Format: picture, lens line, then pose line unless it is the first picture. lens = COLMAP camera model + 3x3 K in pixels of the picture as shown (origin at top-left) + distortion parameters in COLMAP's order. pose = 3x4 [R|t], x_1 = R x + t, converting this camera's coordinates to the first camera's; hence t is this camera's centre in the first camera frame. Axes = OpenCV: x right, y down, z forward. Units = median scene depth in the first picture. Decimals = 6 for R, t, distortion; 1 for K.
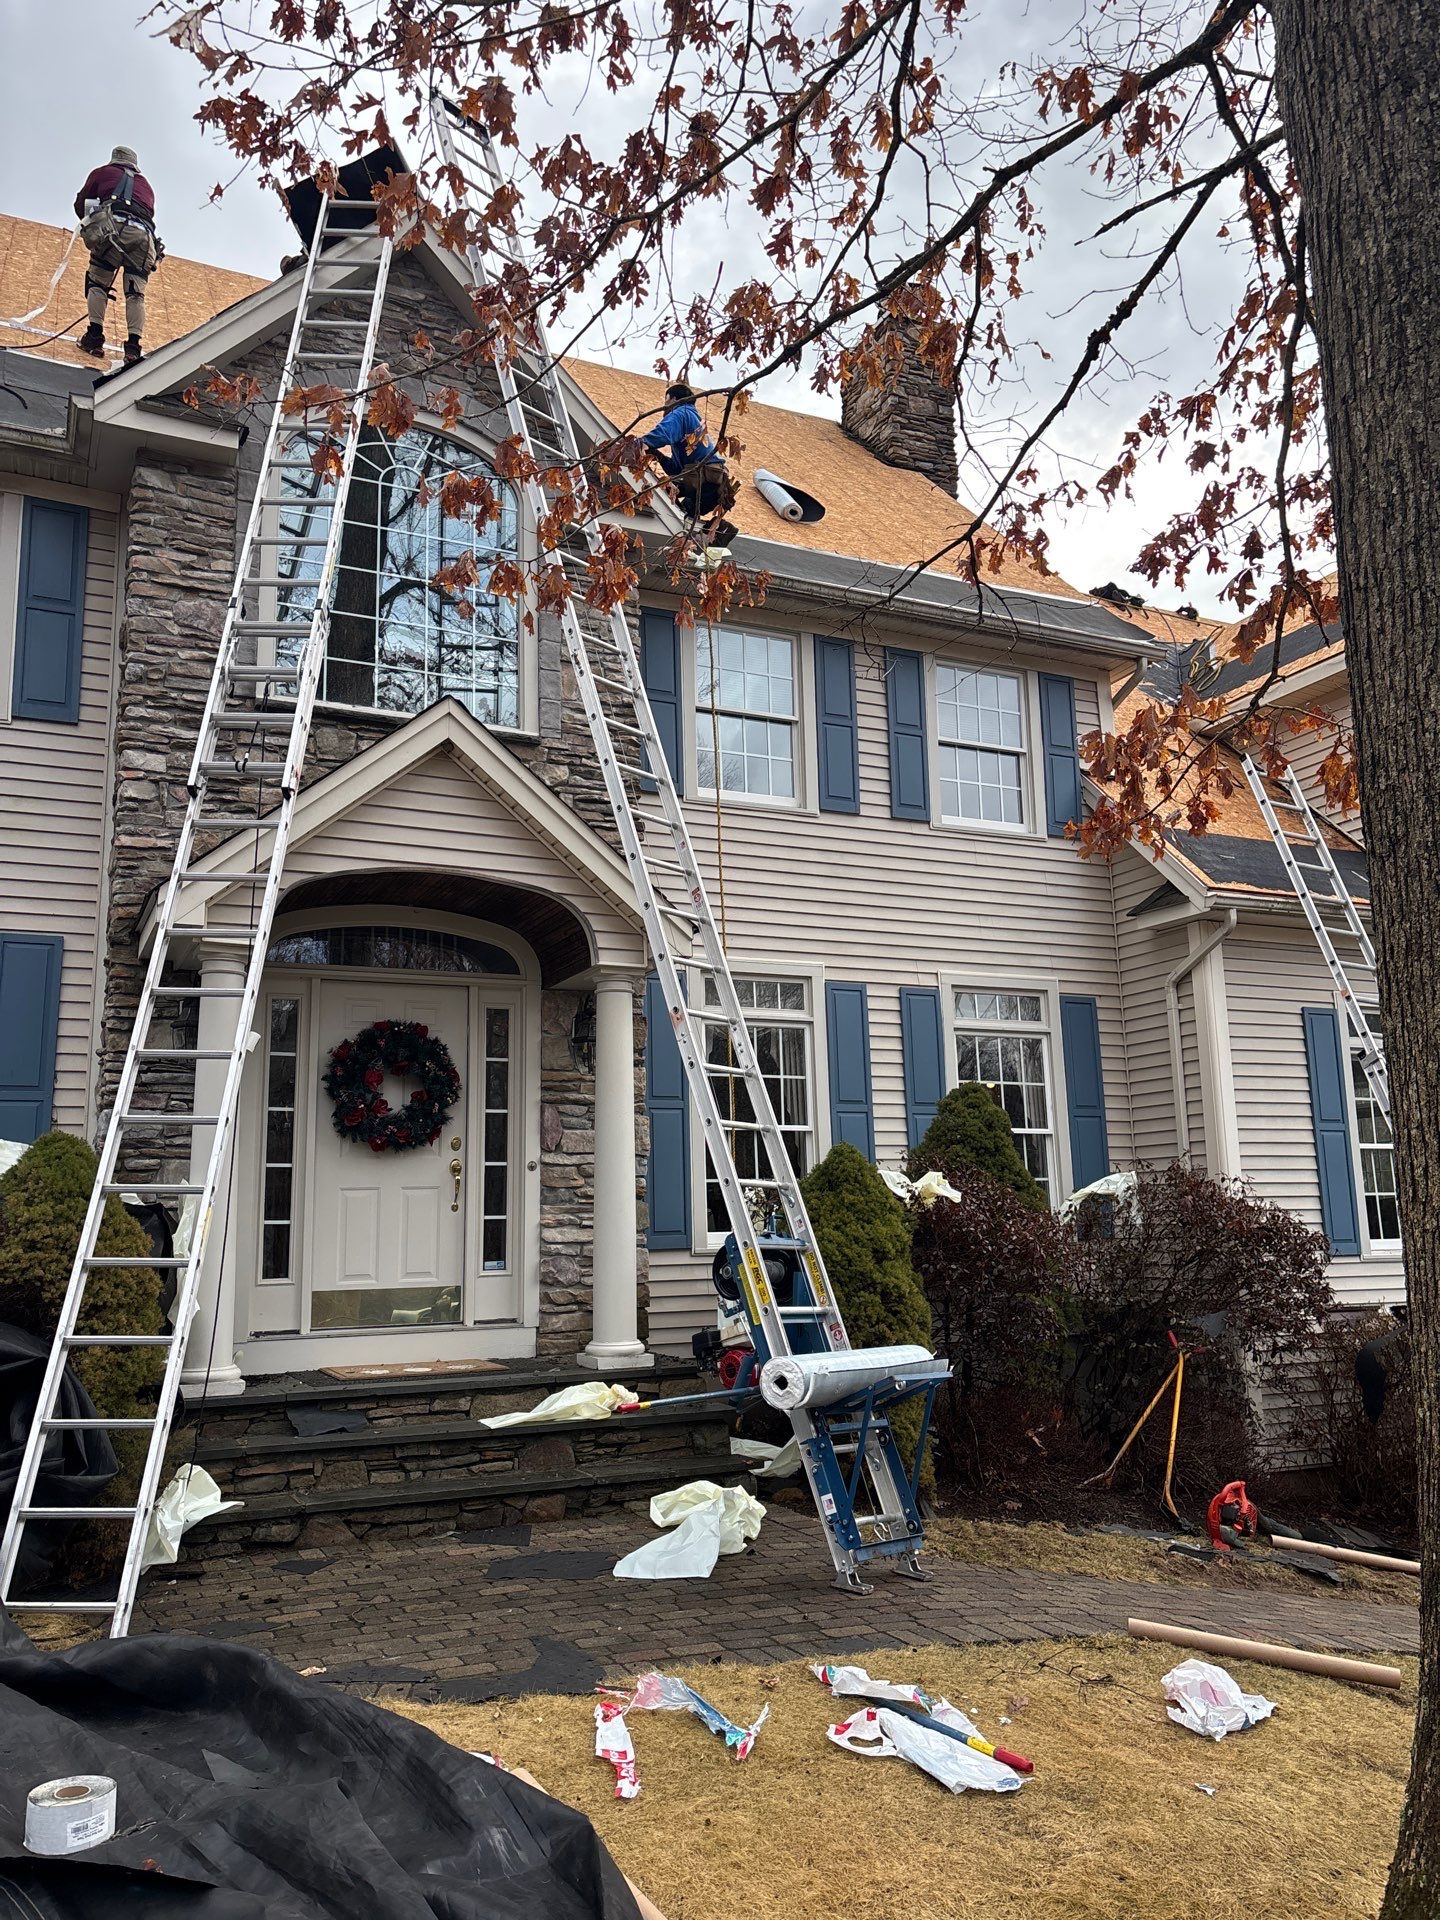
lens RADIAL K [[1490.0, 0, 720.1], [0, 1490.0, 941.0], [0, 0, 1]] dist [0.064468, -0.072557]
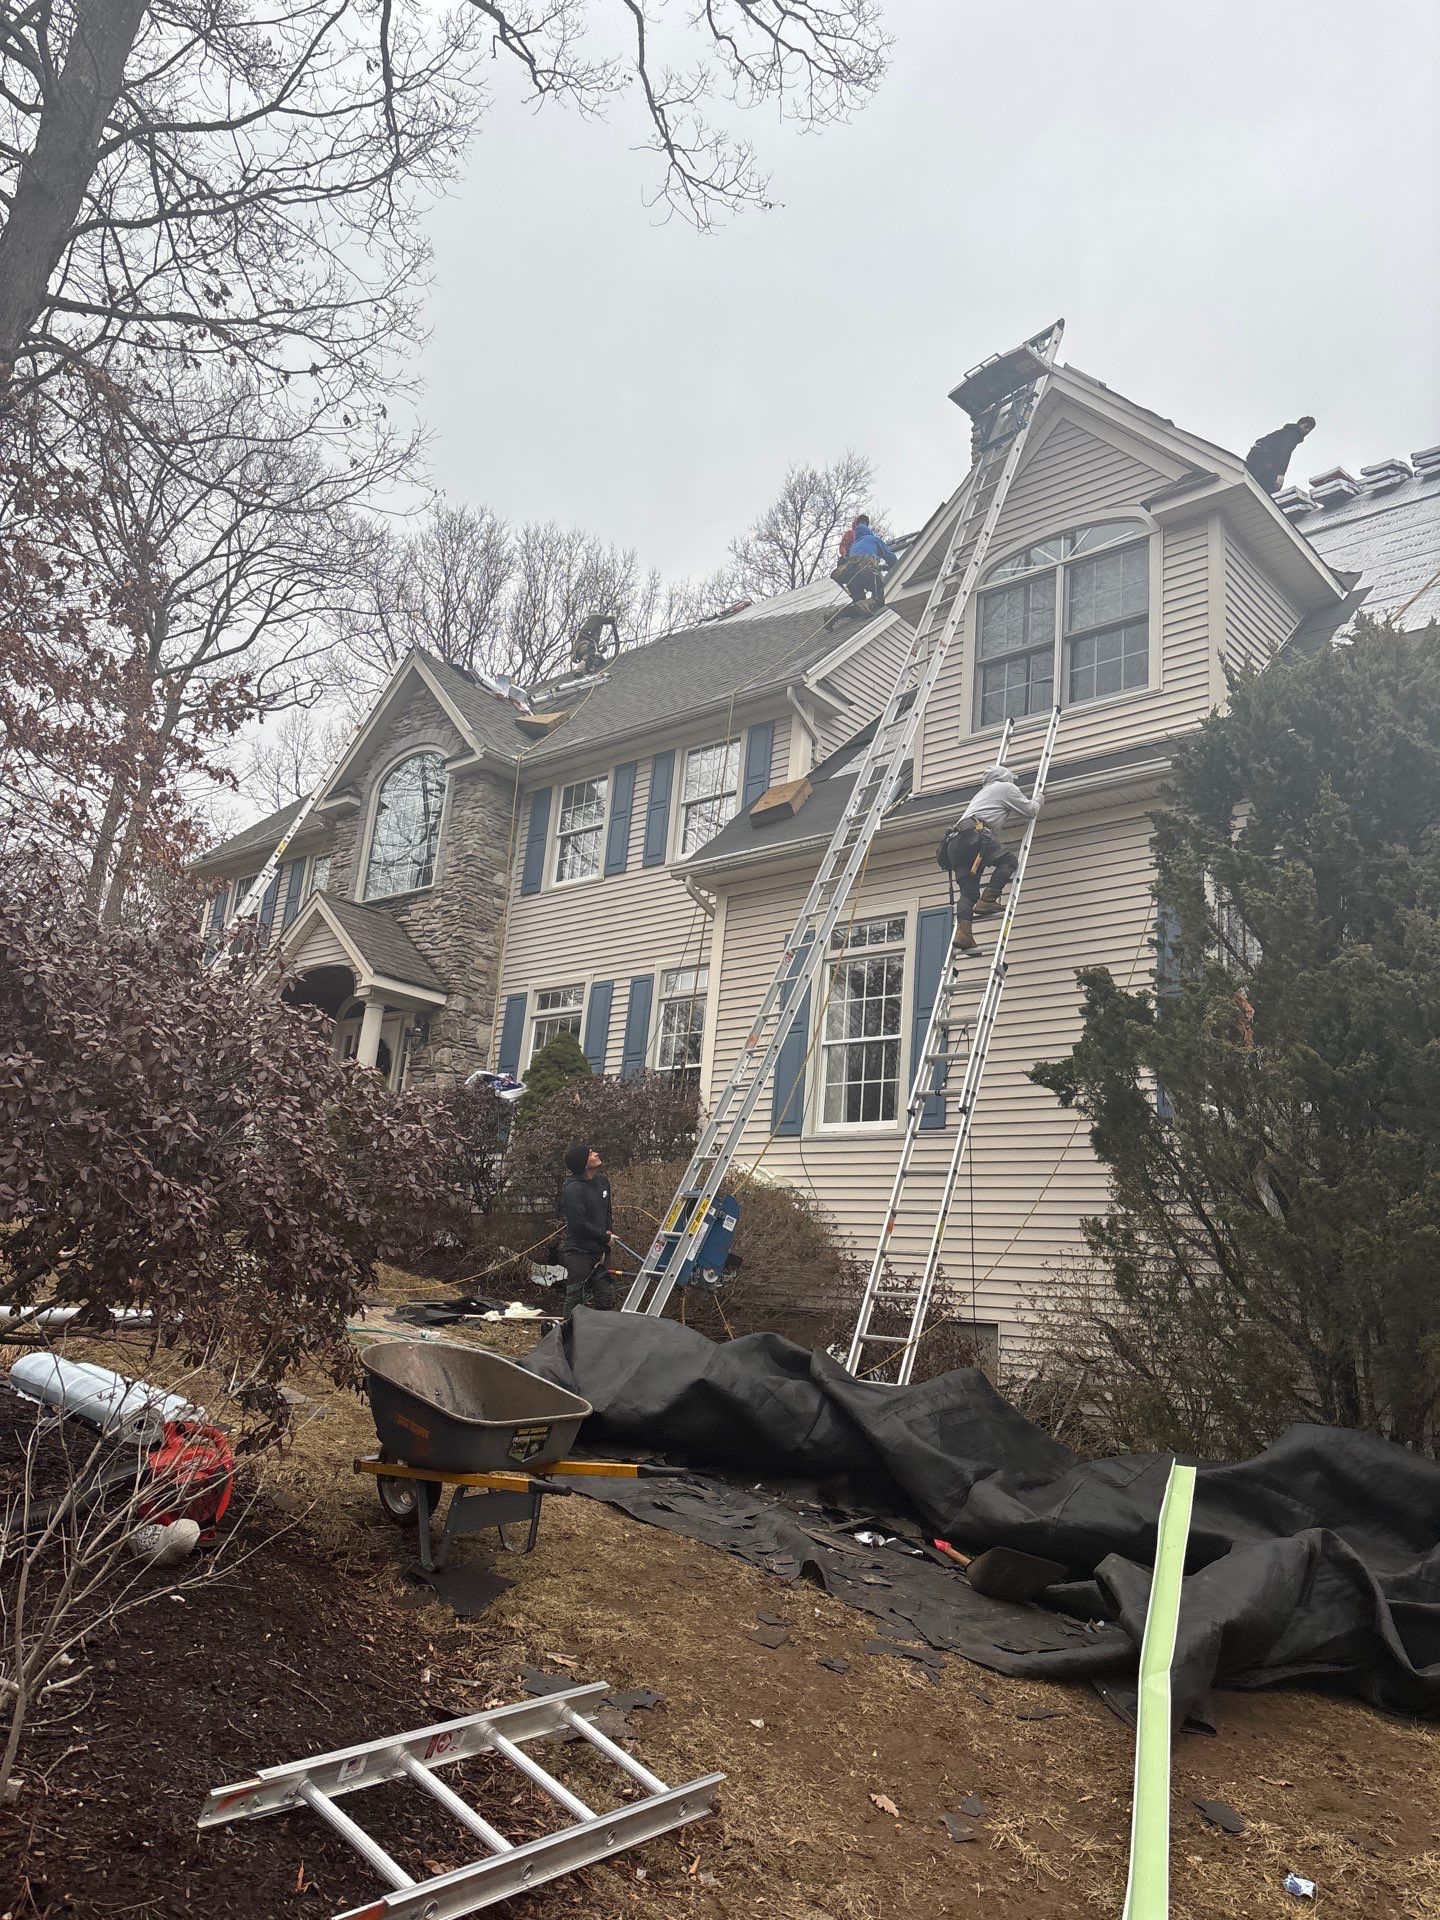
lens RADIAL K [[1445.6, 0, 715.6], [0, 1445.6, 954.6], [0, 0, 1]] dist [0.038171, -0.030822]
pose [[0.373459, -0.190496, -0.907876, 1.478849], [0.089849, 0.981514, -0.168988, 0.261155], [0.923285, -0.018462, 0.383672, 0.524172]]
